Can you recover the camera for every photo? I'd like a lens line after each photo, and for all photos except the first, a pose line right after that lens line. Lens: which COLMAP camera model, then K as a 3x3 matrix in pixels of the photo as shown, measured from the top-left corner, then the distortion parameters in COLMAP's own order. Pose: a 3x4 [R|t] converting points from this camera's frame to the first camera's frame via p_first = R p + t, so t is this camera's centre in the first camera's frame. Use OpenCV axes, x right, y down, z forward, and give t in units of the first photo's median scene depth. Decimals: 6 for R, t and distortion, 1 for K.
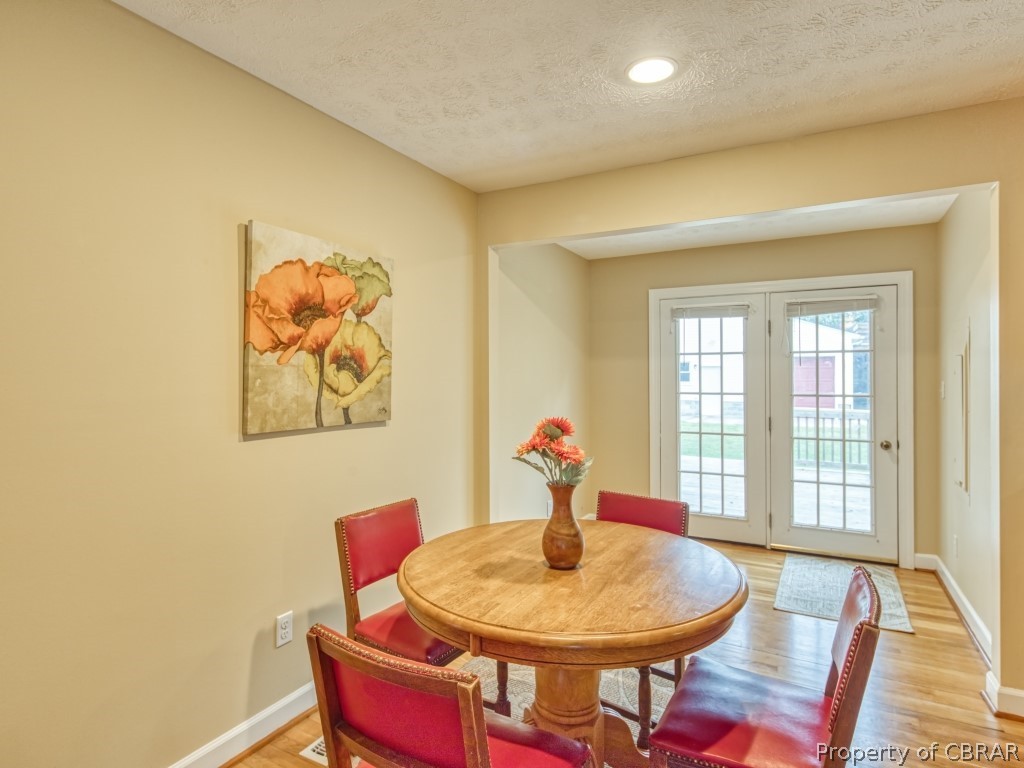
lens RADIAL K [[567.0, 0, 511.5], [0, 567.0, 377.3], [0, 0, 1]] dist [0.001484, 0.000009]
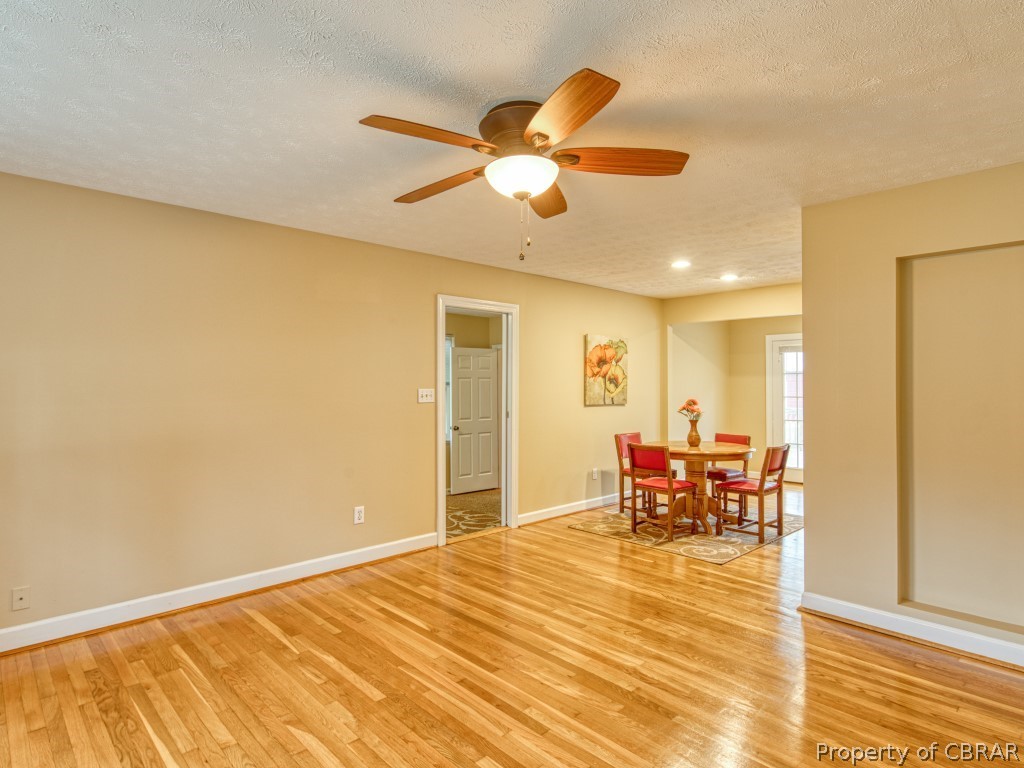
lens RADIAL K [[567.0, 0, 511.5], [0, 567.0, 377.3], [0, 0, 1]] dist [0.001484, 0.000009]
pose [[0.955671, -0.002651, -0.294425, 0.037502], [-0.003731, 0.999770, -0.021112, 0.016482], [0.294413, 0.021275, 0.955441, -1.729723]]
